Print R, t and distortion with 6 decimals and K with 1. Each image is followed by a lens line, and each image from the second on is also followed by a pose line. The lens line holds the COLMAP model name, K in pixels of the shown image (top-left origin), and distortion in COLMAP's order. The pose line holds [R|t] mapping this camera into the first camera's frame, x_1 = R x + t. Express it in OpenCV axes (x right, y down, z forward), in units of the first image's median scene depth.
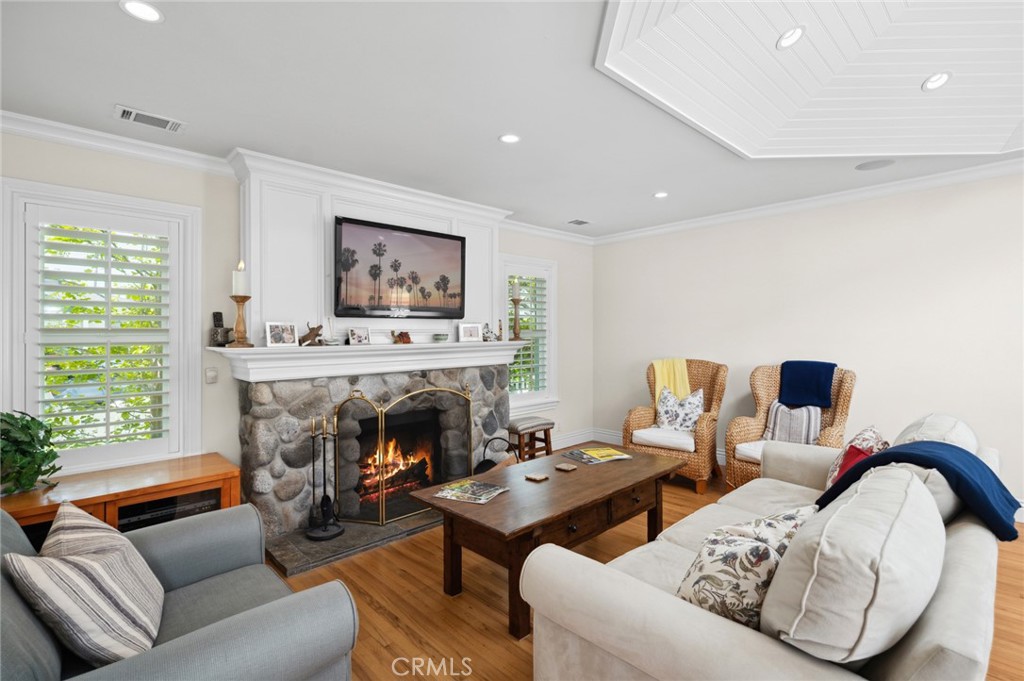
lens RADIAL K [[471.4, 0, 512.1], [0, 471.4, 333.3], [0, 0, 1]] dist [-0.001841, -0.000978]
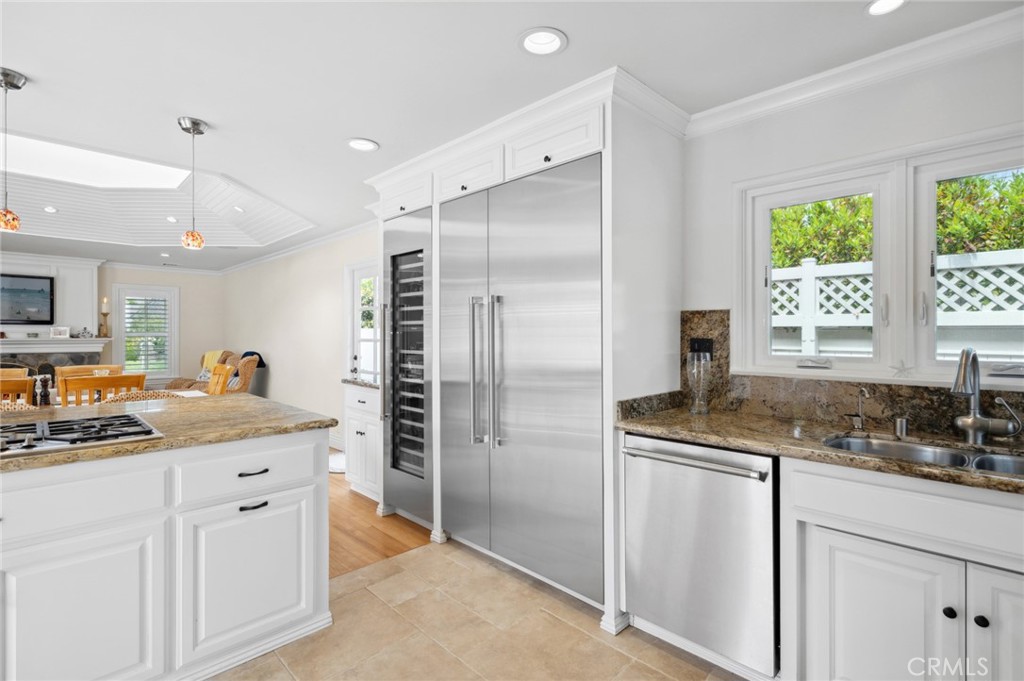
lens RADIAL K [[471.4, 0, 512.1], [0, 471.4, 333.3], [0, 0, 1]] dist [-0.001841, -0.000978]
pose [[0.999535, 0.017113, 0.025226, 1.654010], [-0.017249, 0.999838, 0.005178, -0.039810], [-0.025133, -0.005610, 0.999668, -0.817550]]
